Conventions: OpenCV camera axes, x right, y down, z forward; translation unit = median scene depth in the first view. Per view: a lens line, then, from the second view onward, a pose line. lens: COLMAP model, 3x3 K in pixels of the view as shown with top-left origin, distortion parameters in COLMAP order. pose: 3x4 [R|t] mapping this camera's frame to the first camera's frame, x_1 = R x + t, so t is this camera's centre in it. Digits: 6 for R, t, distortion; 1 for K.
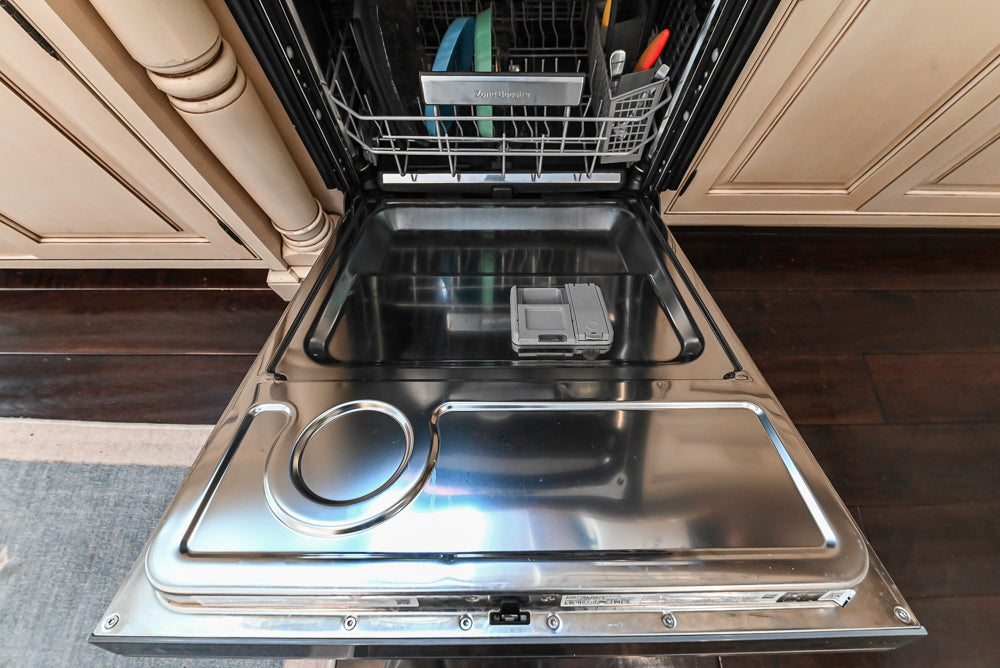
lens RADIAL K [[414.0, 0, 500.0], [0, 414.0, 334.0], [0, 0, 1]] dist [-0.000218, -0.005437]
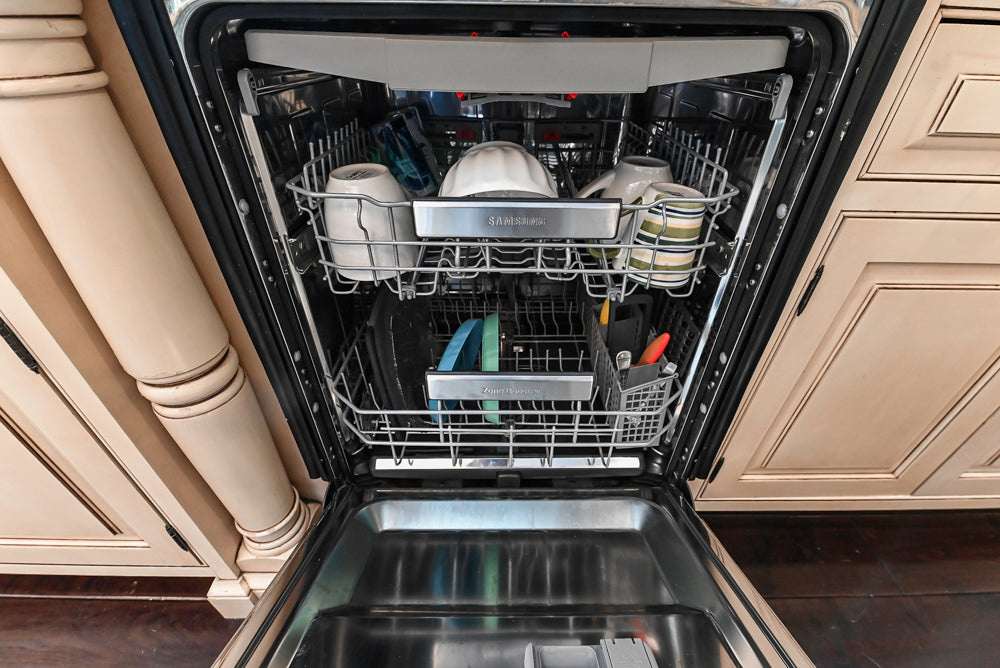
lens RADIAL K [[414.0, 0, 500.0], [0, 414.0, 334.0], [0, 0, 1]] dist [-0.000218, -0.005437]
pose [[0.999989, 0.003696, -0.002821, -0.013277], [-0.004623, 0.854837, -0.518876, -0.169662], [0.000493, 0.518883, 0.854845, 0.094317]]
